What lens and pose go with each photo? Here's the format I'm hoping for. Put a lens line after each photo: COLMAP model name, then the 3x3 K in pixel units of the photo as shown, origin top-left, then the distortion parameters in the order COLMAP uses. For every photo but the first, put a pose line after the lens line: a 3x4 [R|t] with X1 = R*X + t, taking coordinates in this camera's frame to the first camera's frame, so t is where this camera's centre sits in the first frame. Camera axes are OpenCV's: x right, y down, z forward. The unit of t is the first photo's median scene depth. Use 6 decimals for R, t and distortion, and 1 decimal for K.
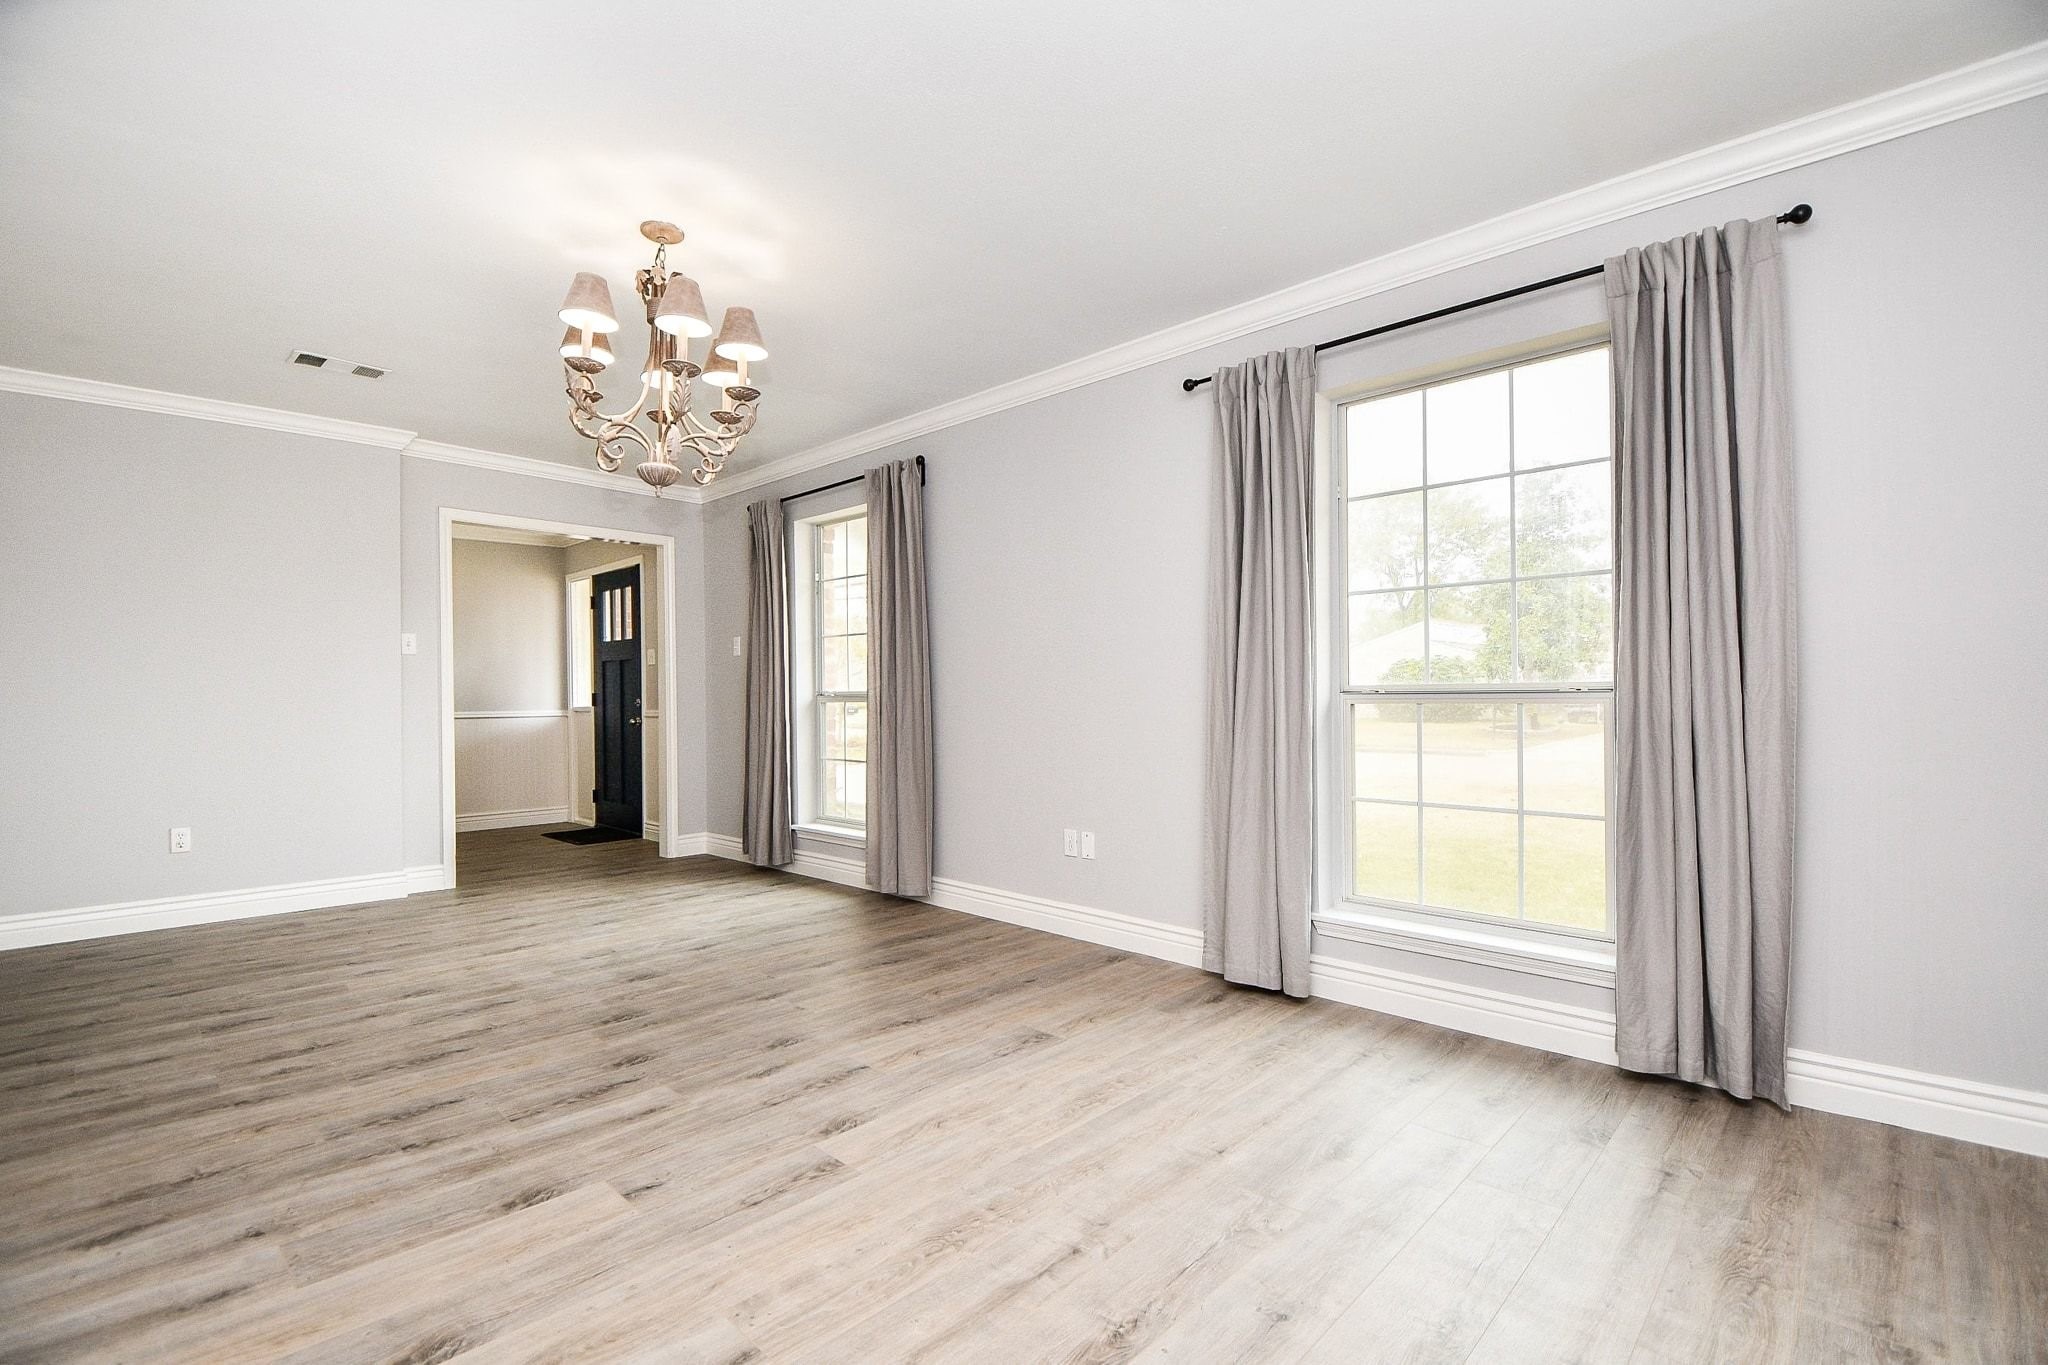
lens RADIAL K [[924.5, 0, 1040.5], [0, 924.5, 689.8], [0, 0, 1]] dist [-0.002630, -0.000305]
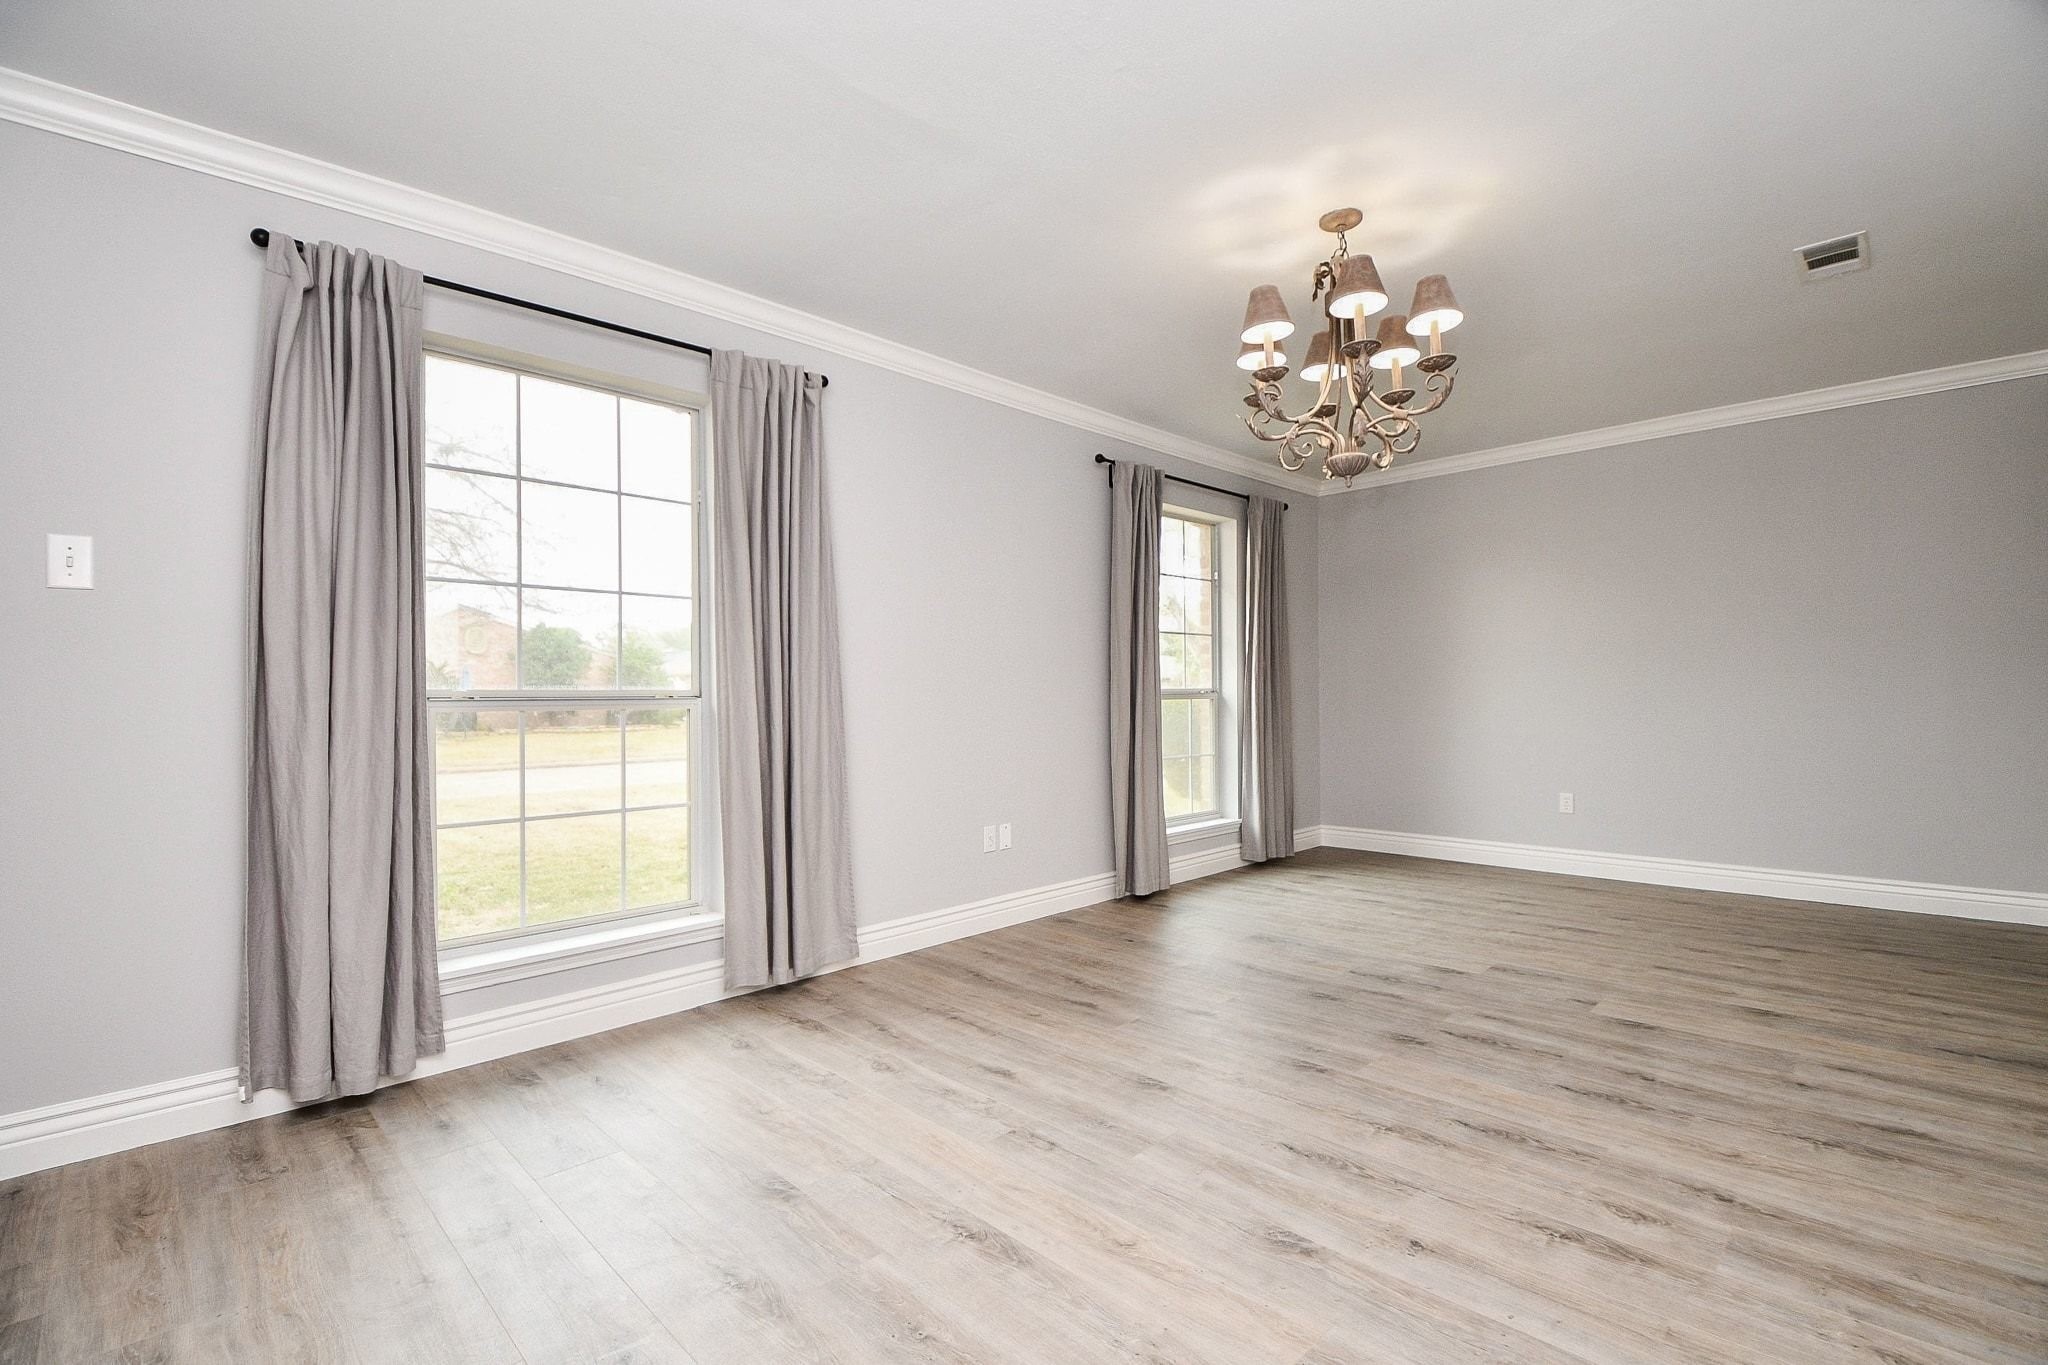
lens RADIAL K [[913.4, 0, 1021.2], [0, 913.4, 694.3], [0, 0, 1]] dist [0.003264, 0.000433]
pose [[0.025208, 0.012416, 0.999605, -1.502857], [-0.001055, 0.999923, -0.012393, 0.024778], [-0.999682, -0.000742, 0.025219, 1.423080]]
